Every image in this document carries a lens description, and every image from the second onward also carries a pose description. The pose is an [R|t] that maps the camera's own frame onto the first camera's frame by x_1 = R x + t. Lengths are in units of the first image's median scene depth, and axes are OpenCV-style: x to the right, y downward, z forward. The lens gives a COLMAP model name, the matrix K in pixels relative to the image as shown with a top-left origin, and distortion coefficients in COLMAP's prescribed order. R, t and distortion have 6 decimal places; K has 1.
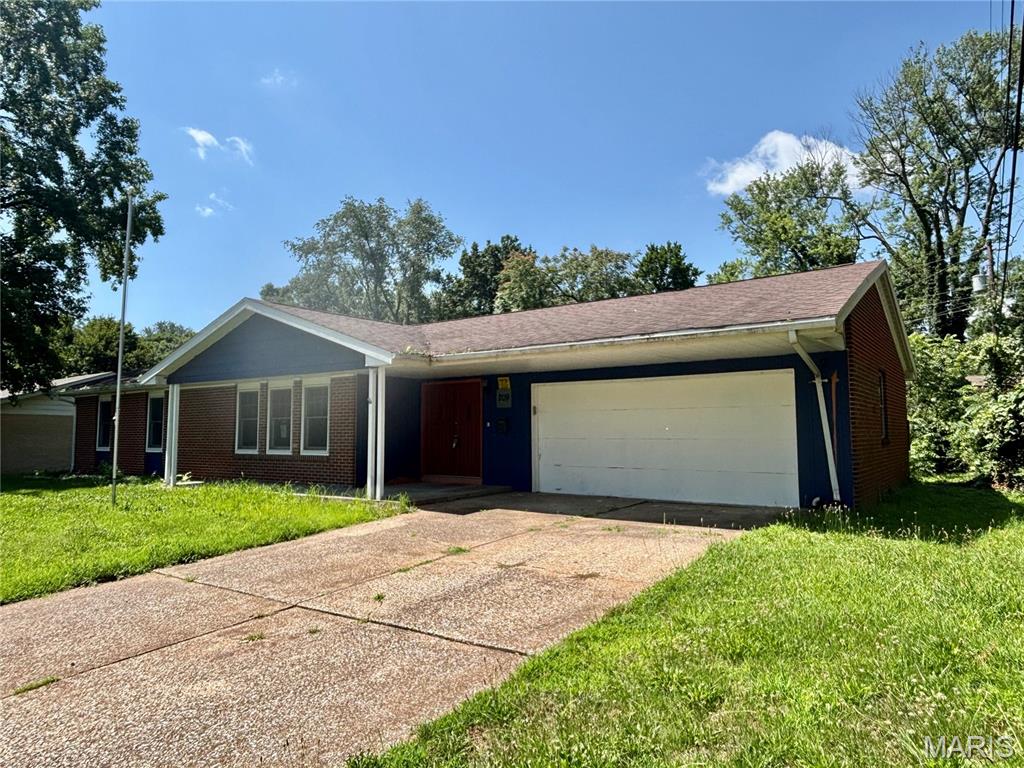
lens RADIAL K [[683.3, 0, 506.4], [0, 683.3, 383.4], [0, 0, 1]] dist [-0.003080, -0.010700]
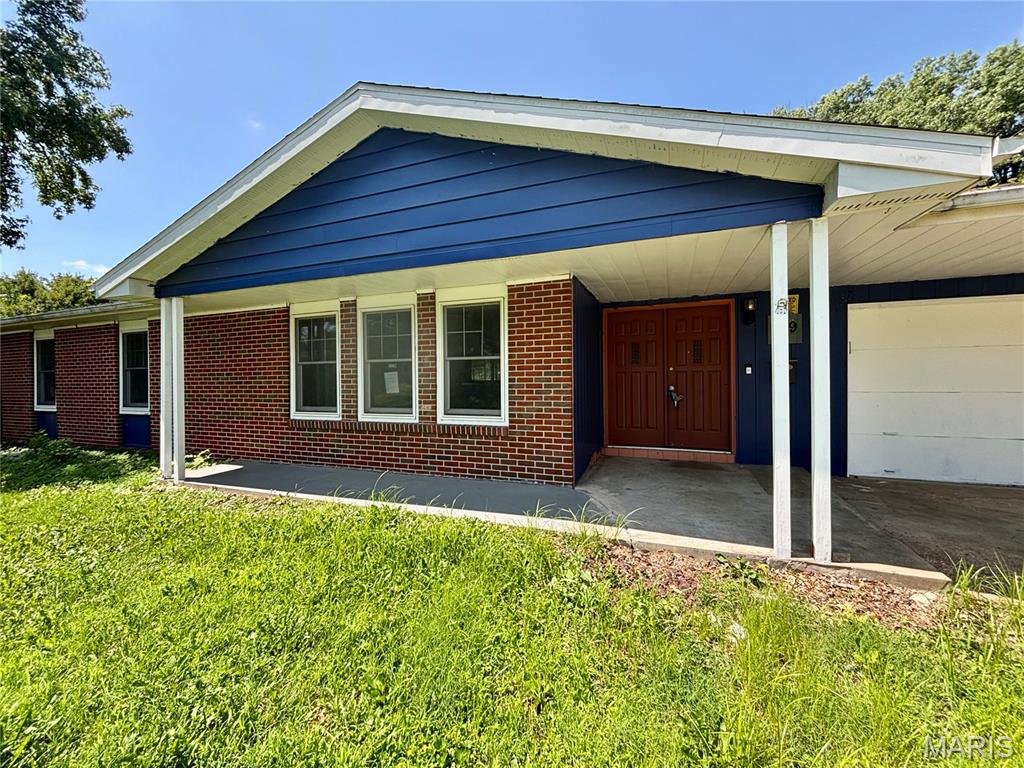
lens RADIAL K [[414.4, 0, 494.6], [0, 414.4, 387.8], [0, 0, 1]] dist [0.004124, 0.001255]
pose [[0.969774, -0.005245, 0.243950, -0.192694], [-0.014178, 0.996869, 0.077795, 0.026463], [-0.243594, -0.078903, 0.966663, 0.368129]]
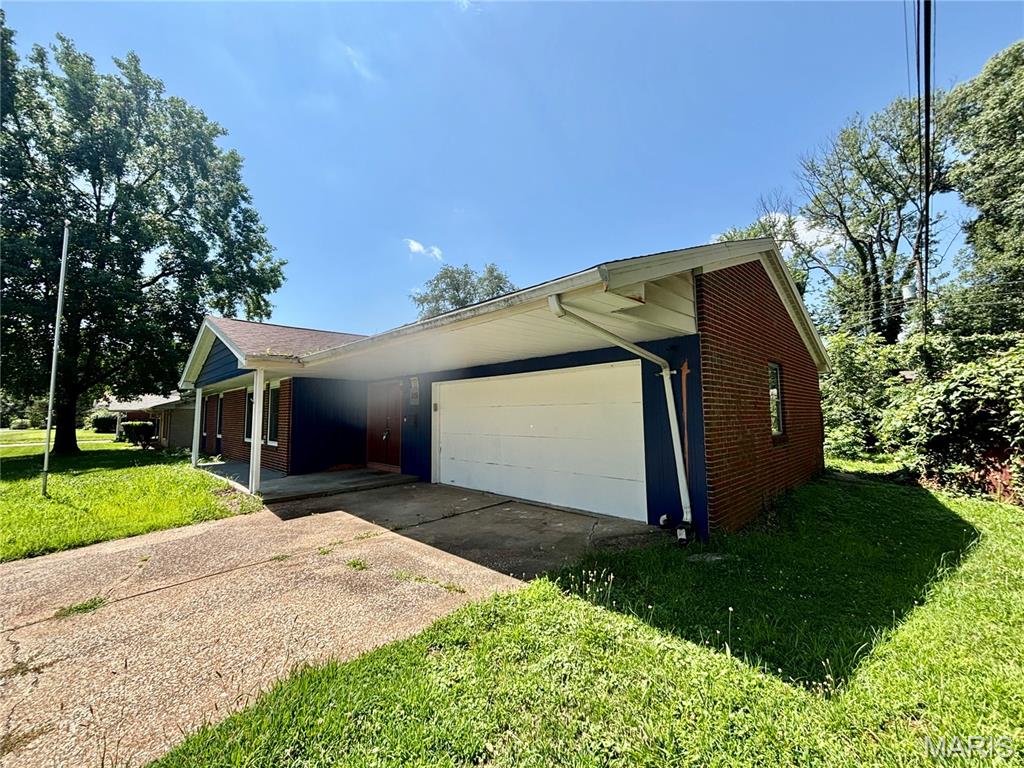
lens RADIAL K [[414.4, 0, 517.8], [0, 414.4, 382.3], [0, 0, 1]] dist [0.004124, 0.001255]
pose [[0.987397, -0.018176, -0.157219, 0.145098], [0.017493, 0.999831, -0.005726, 0.003012], [0.157296, 0.002903, 0.987547, 0.191856]]
